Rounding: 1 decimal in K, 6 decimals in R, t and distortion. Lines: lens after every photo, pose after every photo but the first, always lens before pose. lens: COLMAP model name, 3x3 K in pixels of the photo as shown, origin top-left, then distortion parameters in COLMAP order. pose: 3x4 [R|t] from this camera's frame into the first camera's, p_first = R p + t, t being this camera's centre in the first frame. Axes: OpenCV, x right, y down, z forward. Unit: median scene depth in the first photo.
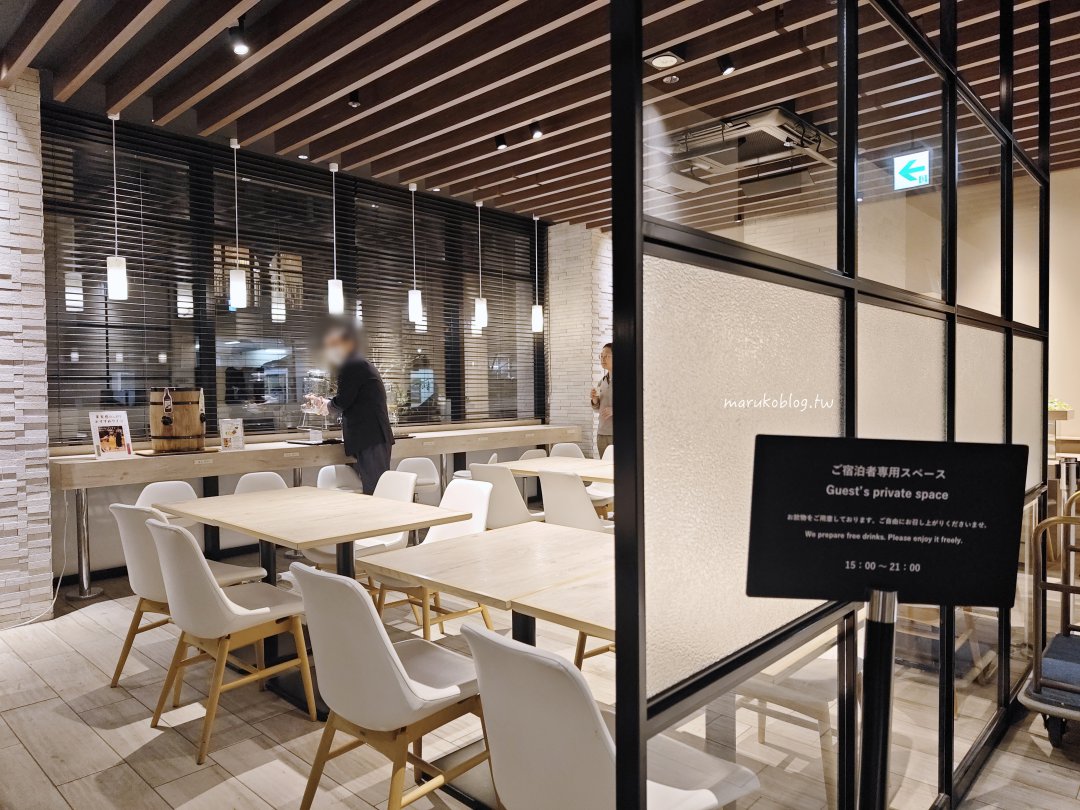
lens RADIAL K [[729.2, 0, 547.0], [0, 729.2, 405.3], [0, 0, 1]] dist [0.025181, -0.036034]
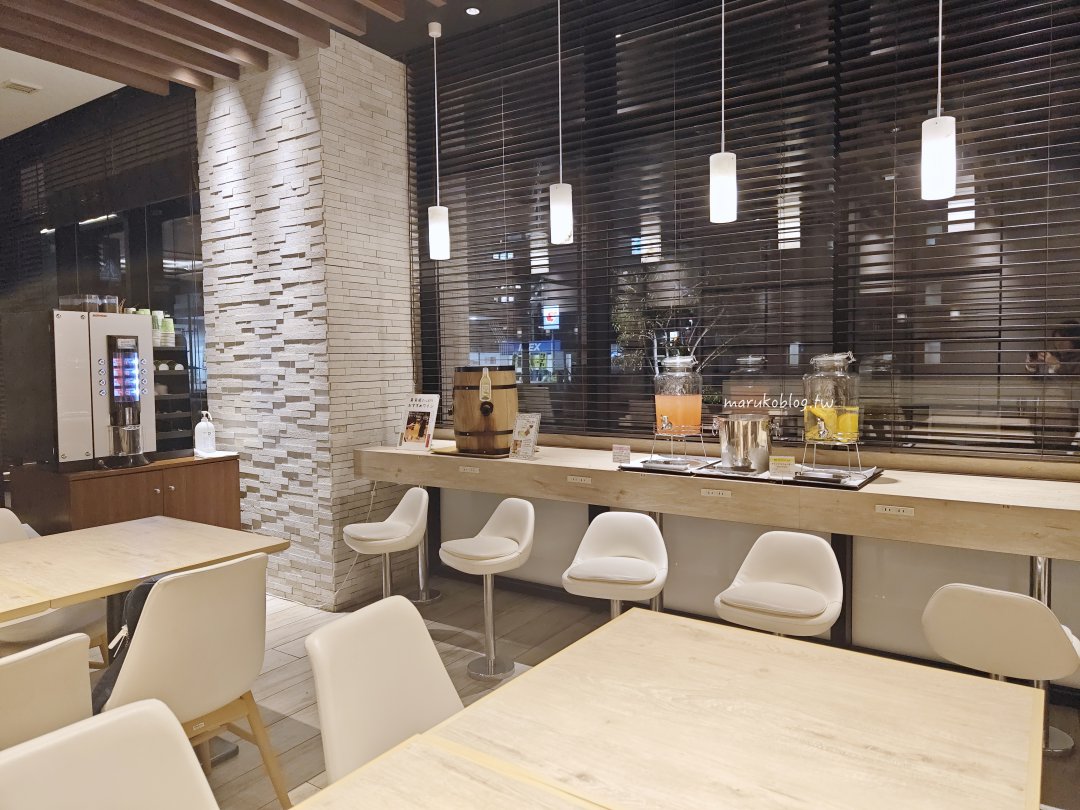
lens RADIAL K [[729.2, 0, 547.0], [0, 729.2, 405.3], [0, 0, 1]] dist [0.025181, -0.036034]
pose [[0.144930, 0.059773, -0.987635, 0.290167], [-0.011448, 0.998208, 0.058733, -0.034197], [0.989376, 0.002795, 0.145355, 1.161008]]
